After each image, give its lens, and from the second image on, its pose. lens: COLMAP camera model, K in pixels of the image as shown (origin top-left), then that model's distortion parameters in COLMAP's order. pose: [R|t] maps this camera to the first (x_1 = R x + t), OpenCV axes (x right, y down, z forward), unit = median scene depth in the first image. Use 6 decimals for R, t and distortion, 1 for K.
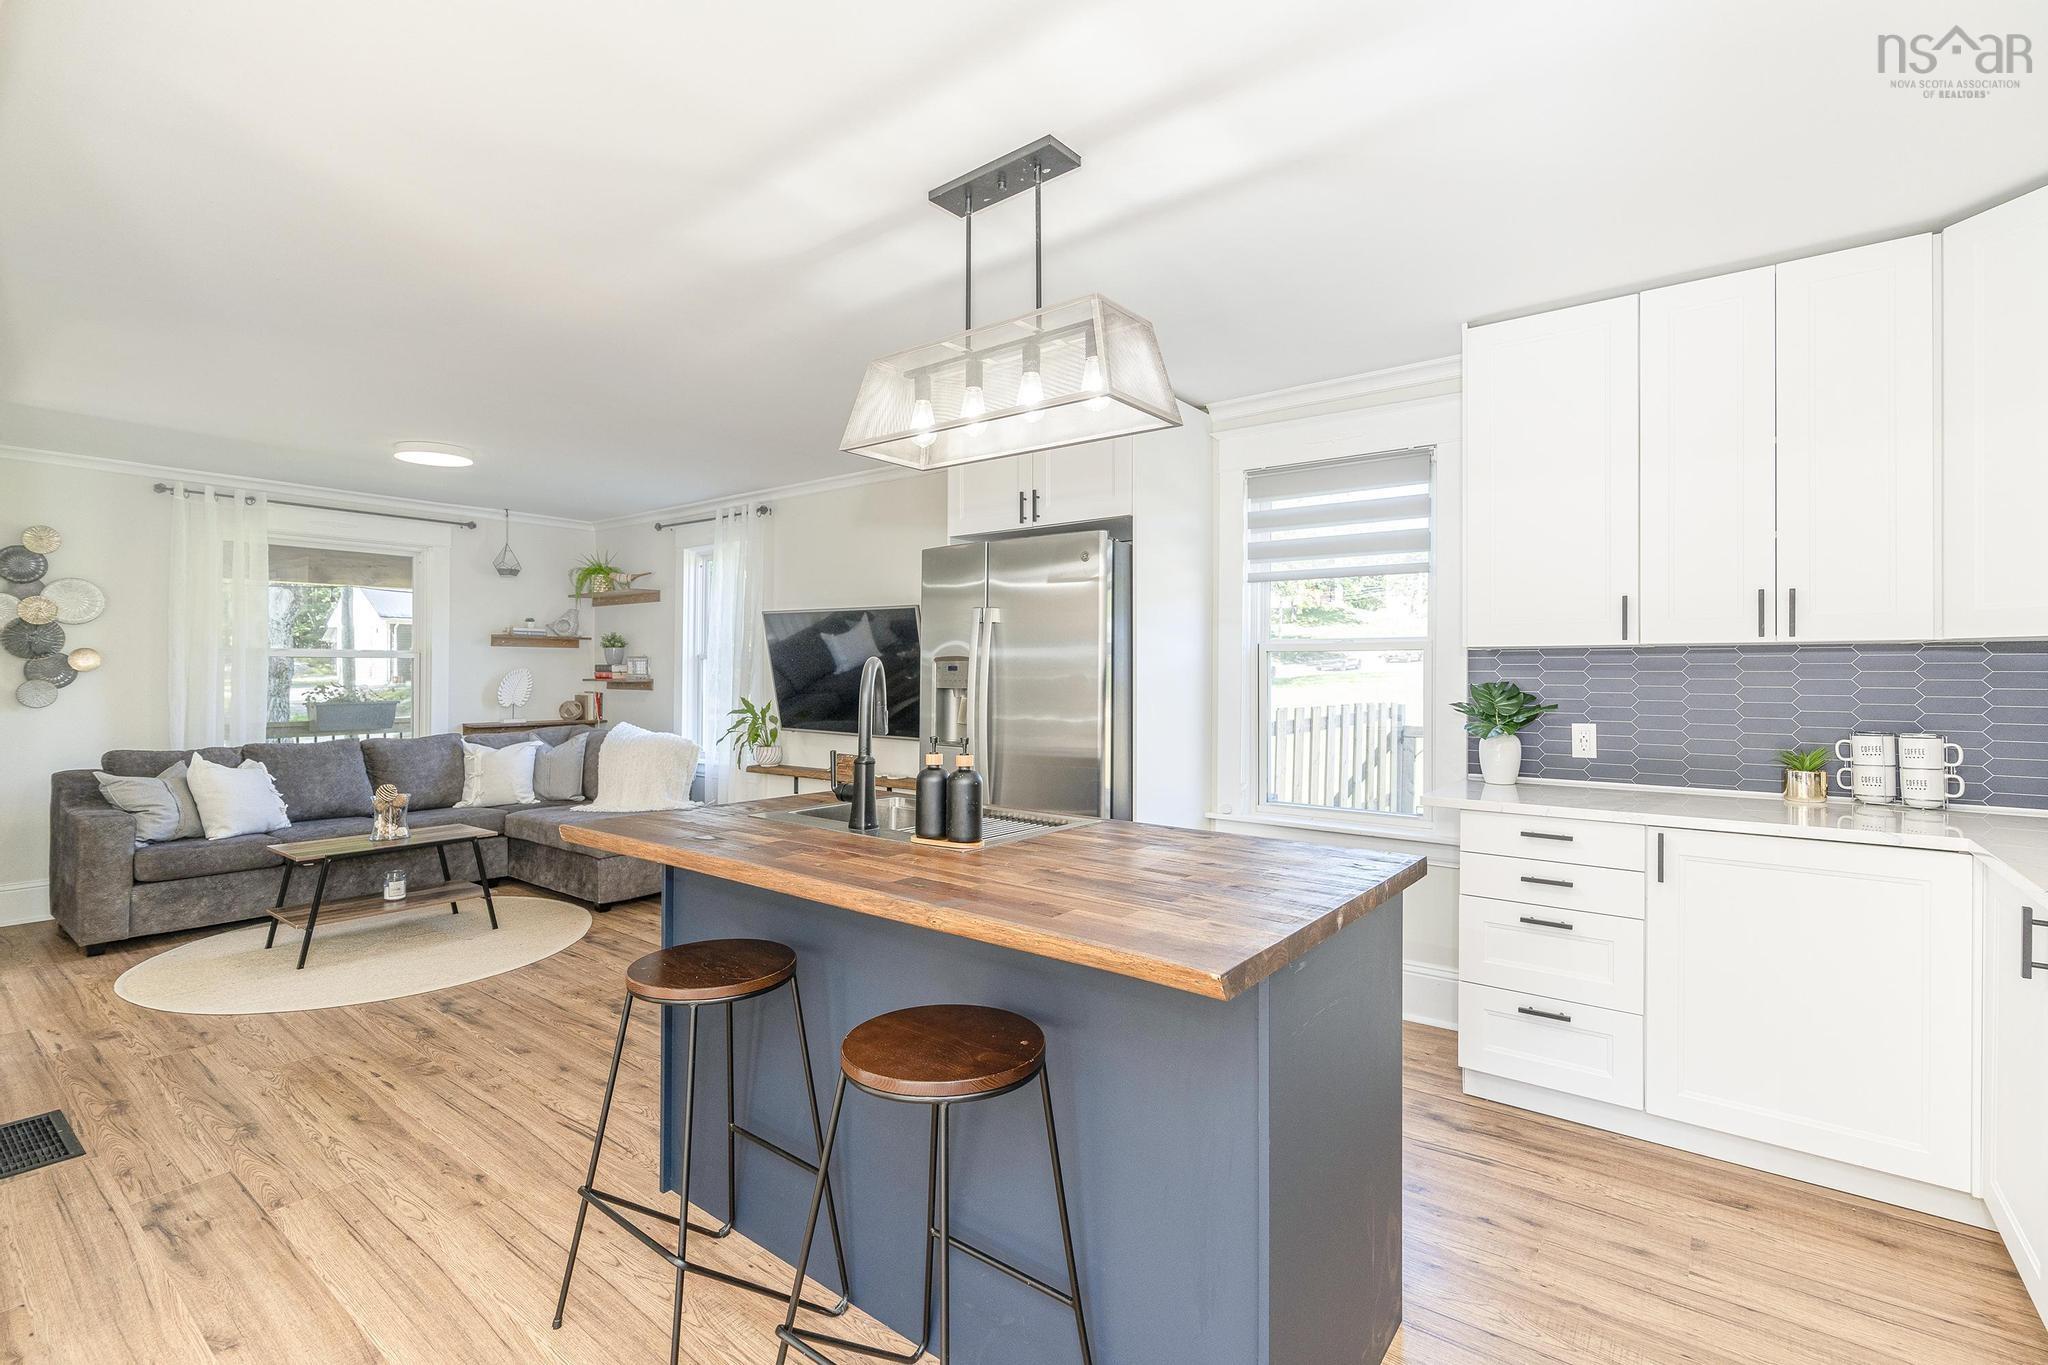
lens RADIAL K [[937.5, 0, 1032.8], [0, 937.5, 669.3], [0, 0, 1]] dist [0.011204, -0.000558]
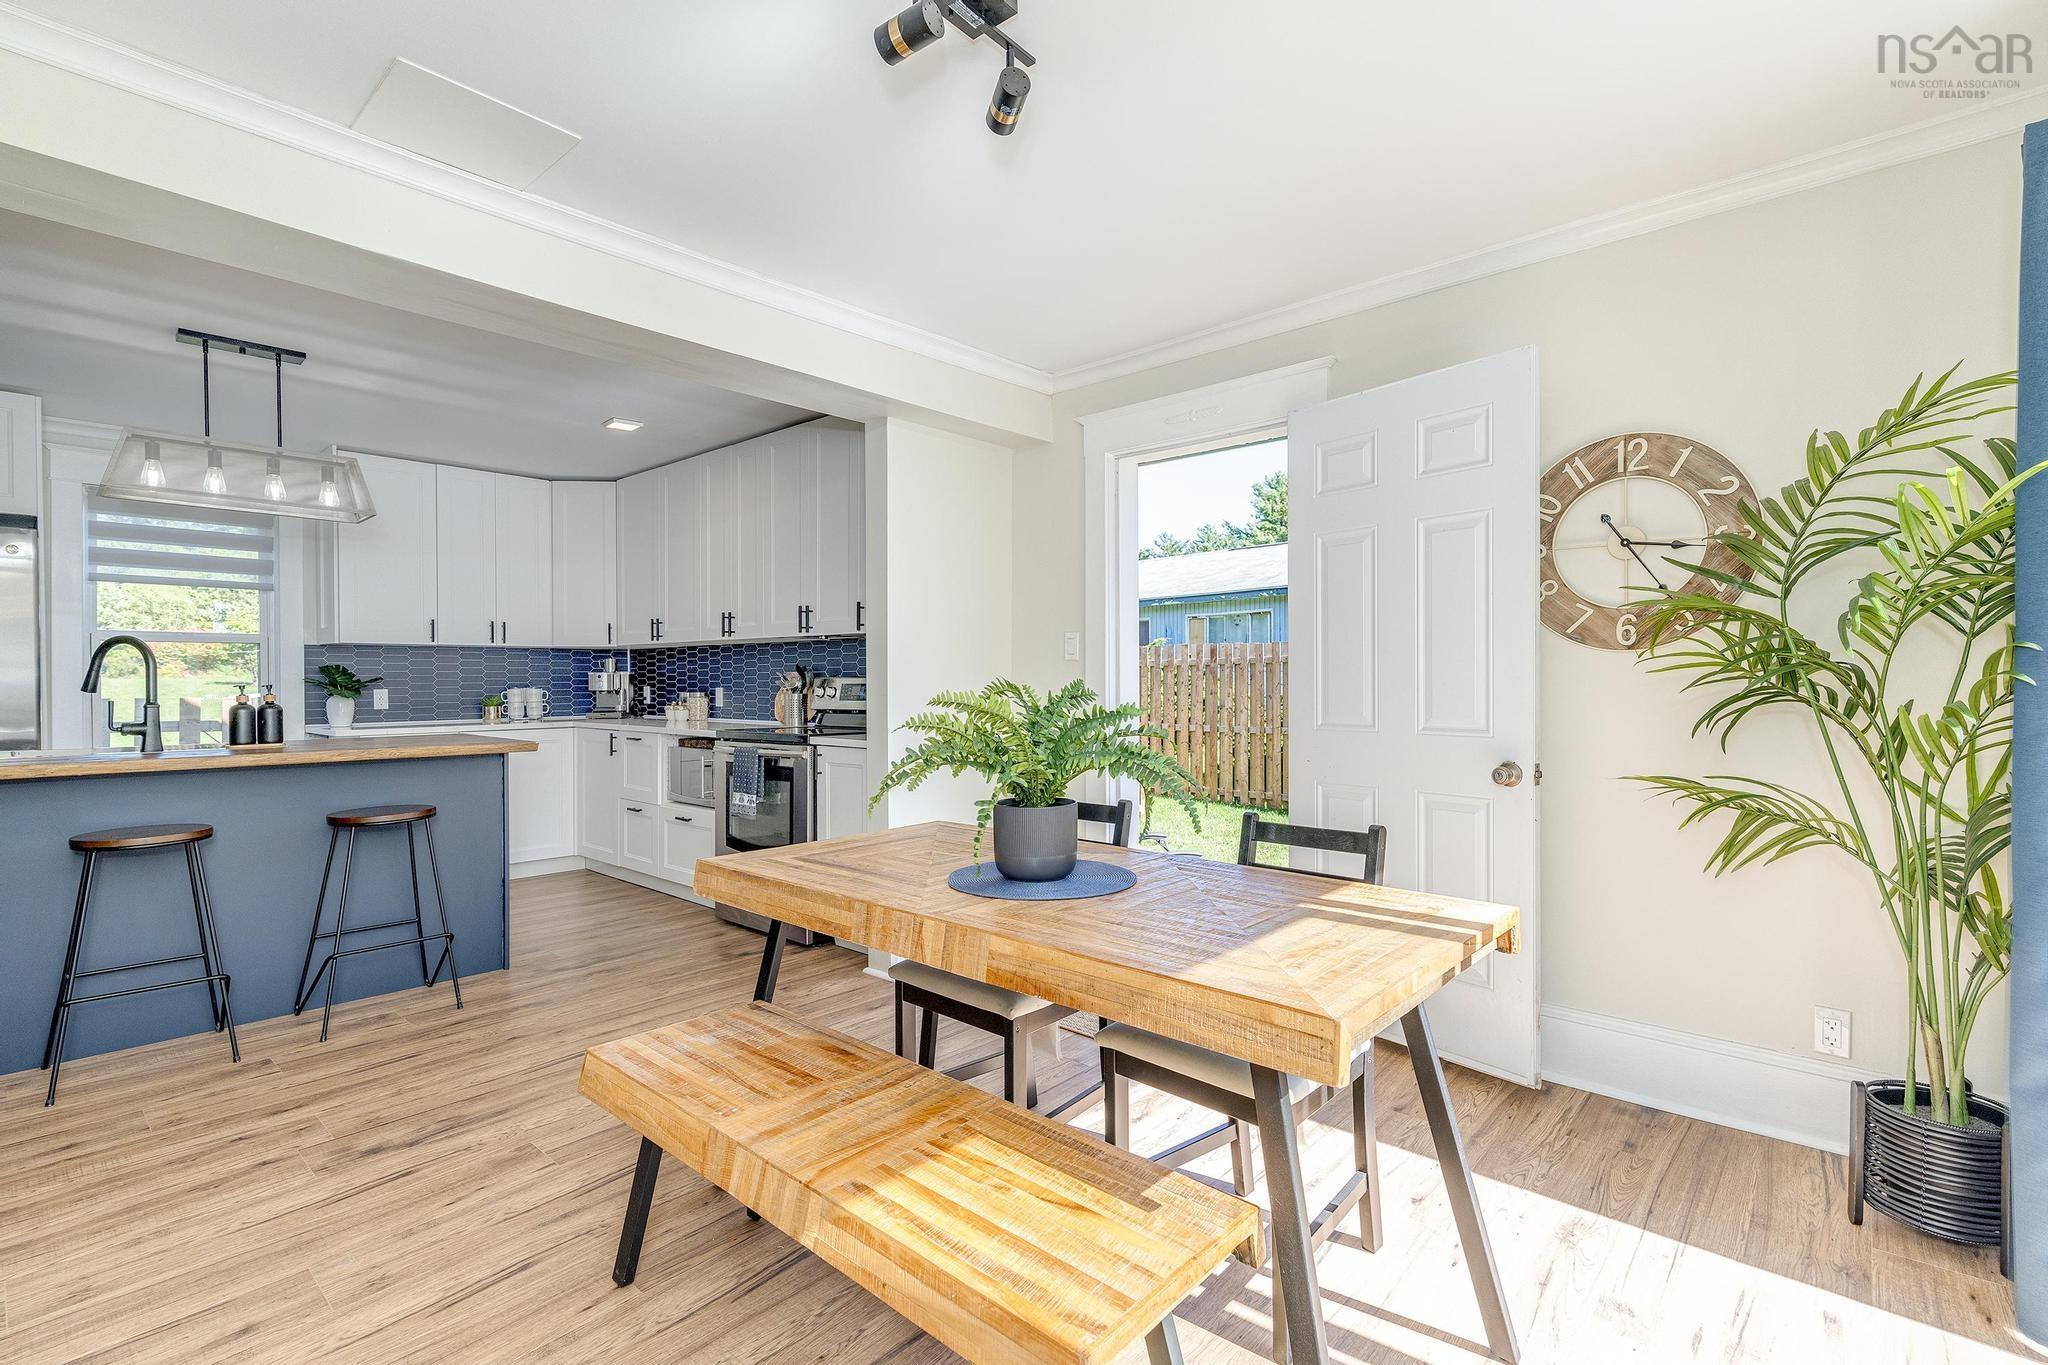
lens RADIAL K [[937.5, 0, 1013.1], [0, 937.5, 690.3], [0, 0, 1]] dist [0.011204, -0.000558]
pose [[0.074196, -0.026881, 0.996881, -1.226918], [-0.005814, 0.999608, 0.027387, 0.005844], [-0.997227, -0.007827, 0.074010, -0.328243]]
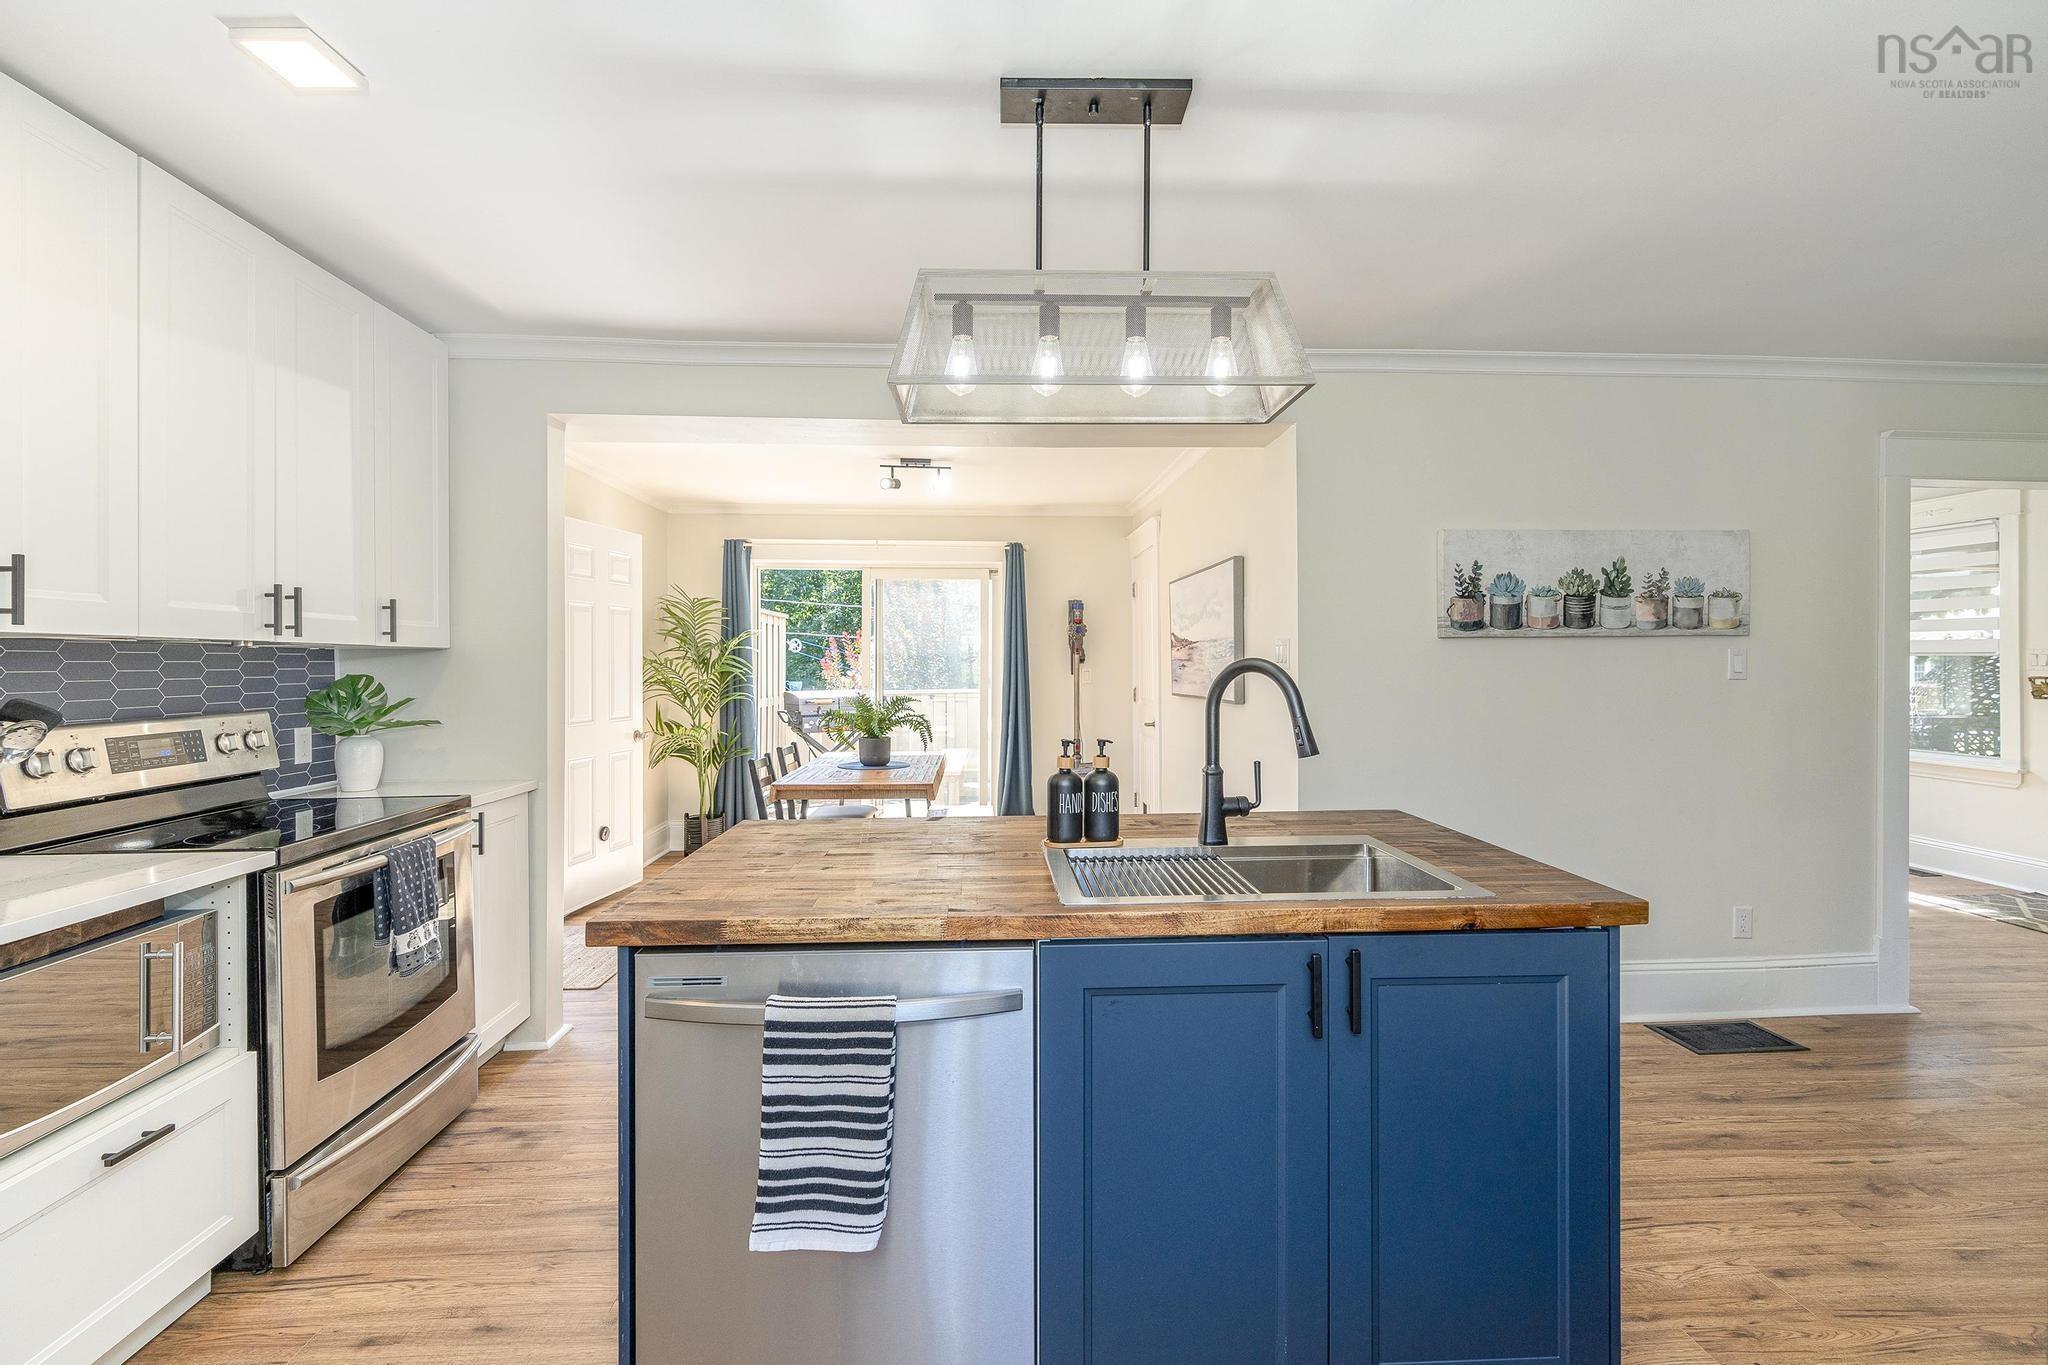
lens RADIAL K [[937.5, 0, 1003.9], [0, 937.5, 675.1], [0, 0, 1]] dist [0.011204, -0.000558]
pose [[-0.766232, -0.006097, -0.642535, 0.446572], [-0.004091, 0.999981, -0.004611, -0.010354], [0.642551, -0.000905, -0.766242, 1.272170]]
